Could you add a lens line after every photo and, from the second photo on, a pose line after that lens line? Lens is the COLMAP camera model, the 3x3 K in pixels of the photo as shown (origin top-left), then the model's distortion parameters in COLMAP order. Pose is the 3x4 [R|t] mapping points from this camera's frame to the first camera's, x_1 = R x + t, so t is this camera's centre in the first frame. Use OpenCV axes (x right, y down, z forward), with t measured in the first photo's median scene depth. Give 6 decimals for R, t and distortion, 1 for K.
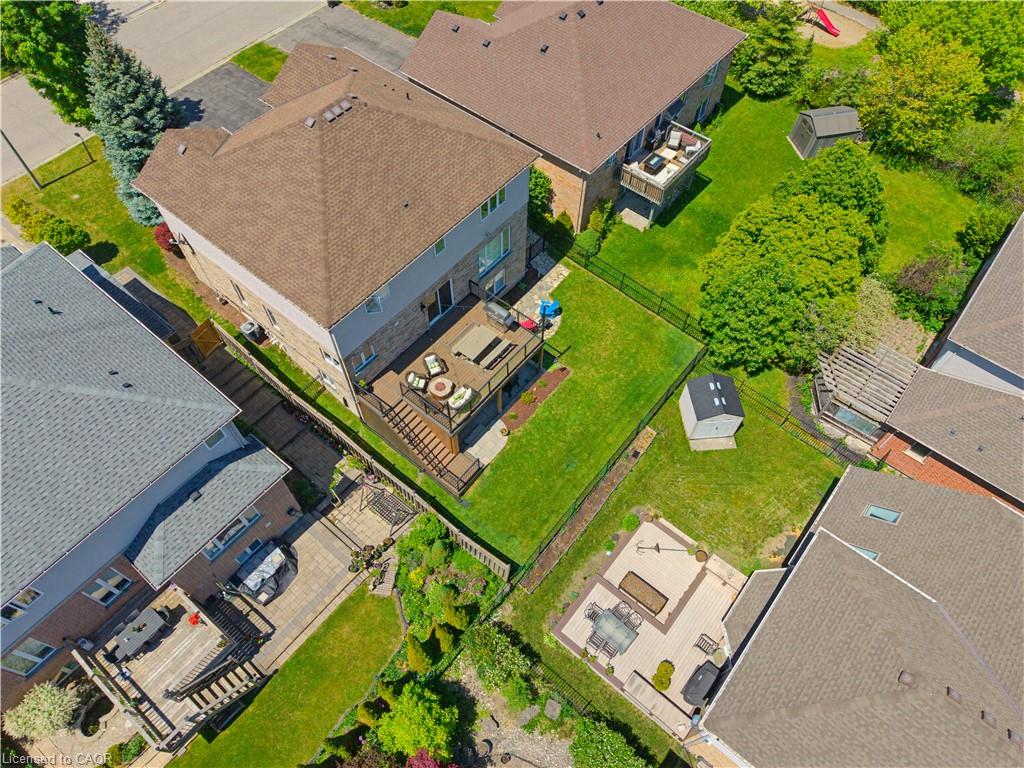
lens RADIAL K [[683.1, 0, 510.2], [0, 683.1, 385.7], [0, 0, 1]] dist [0.029396, -0.030040]
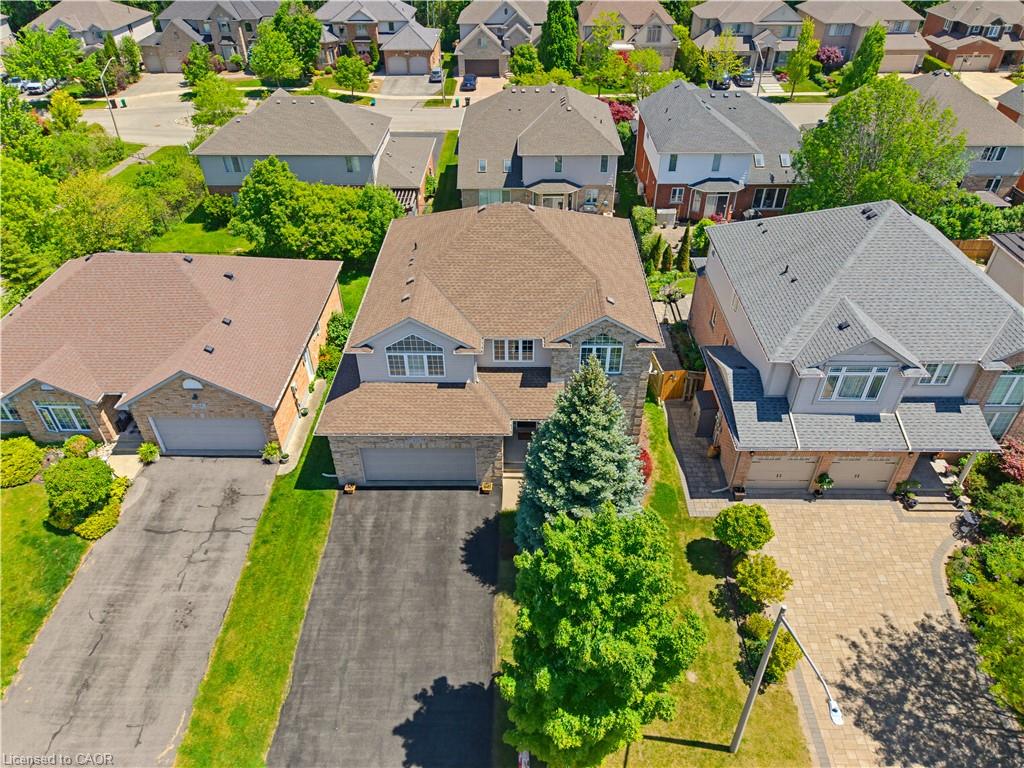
lens RADIAL K [[683.1, 0, 510.2], [0, 683.1, 385.7], [0, 0, 1]] dist [0.029396, -0.030040]
pose [[-0.621504, -0.480094, 0.619067, -1.026546], [0.661873, 0.100974, 0.742785, -1.123451], [-0.419116, 0.871386, 0.255005, 0.900294]]
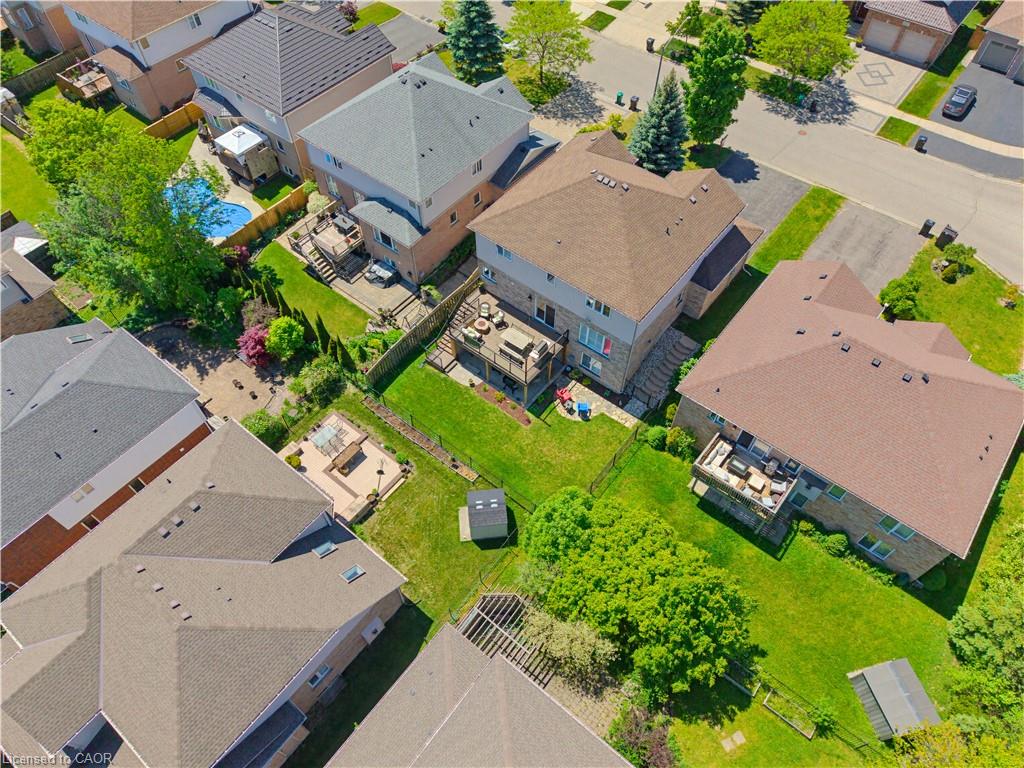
lens RADIAL K [[683.1, 0, 510.2], [0, 683.1, 385.7], [0, 0, 1]] dist [0.029396, -0.030040]
pose [[0.012428, 0.807754, -0.589388, 0.914426], [-0.838200, 0.329813, 0.434332, -0.673617], [0.545222, 0.488627, 0.681158, 0.079794]]
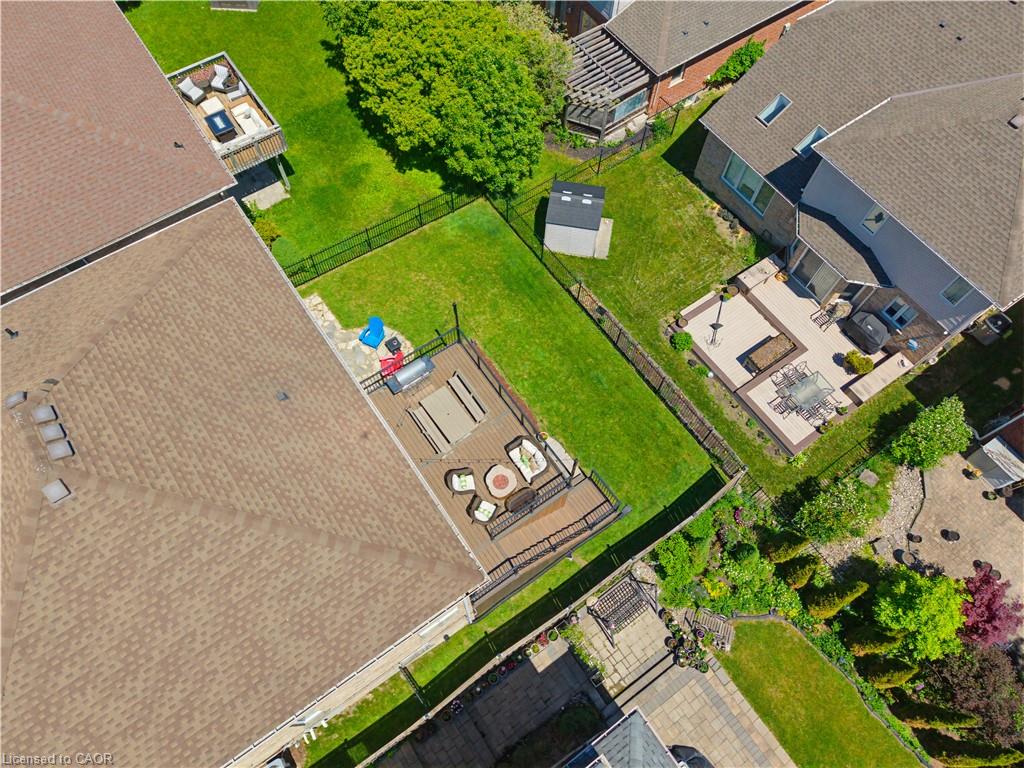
lens RADIAL K [[683.1, 0, 510.2], [0, 683.1, 385.7], [0, 0, 1]] dist [0.029396, -0.030040]
pose [[0.267933, -0.871971, 0.409729, -0.309018], [0.804969, 0.436285, 0.402094, -0.324460], [-0.529373, 0.222085, 0.818805, 0.404108]]
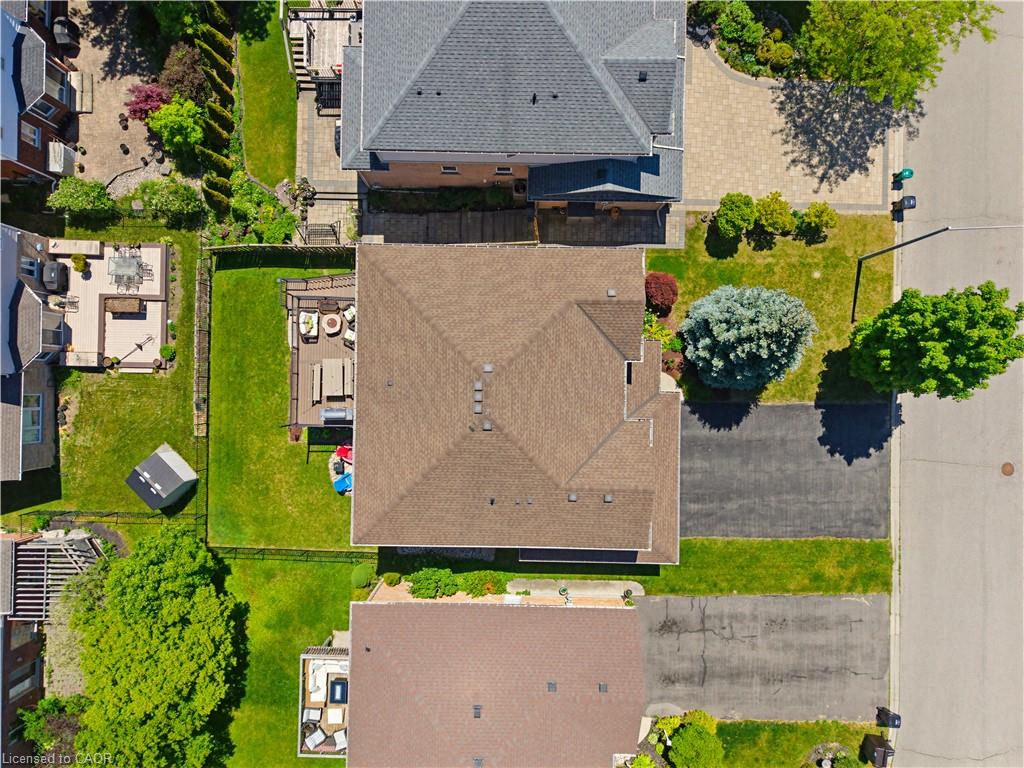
lens RADIAL K [[683.1, 0, 510.2], [0, 683.1, 385.7], [0, 0, 1]] dist [0.029396, -0.030040]
pose [[-0.782220, 0.622918, -0.010230, -0.265568], [-0.525811, -0.651295, 0.547117, -0.868537], [0.334146, 0.433345, 0.836993, 0.191687]]
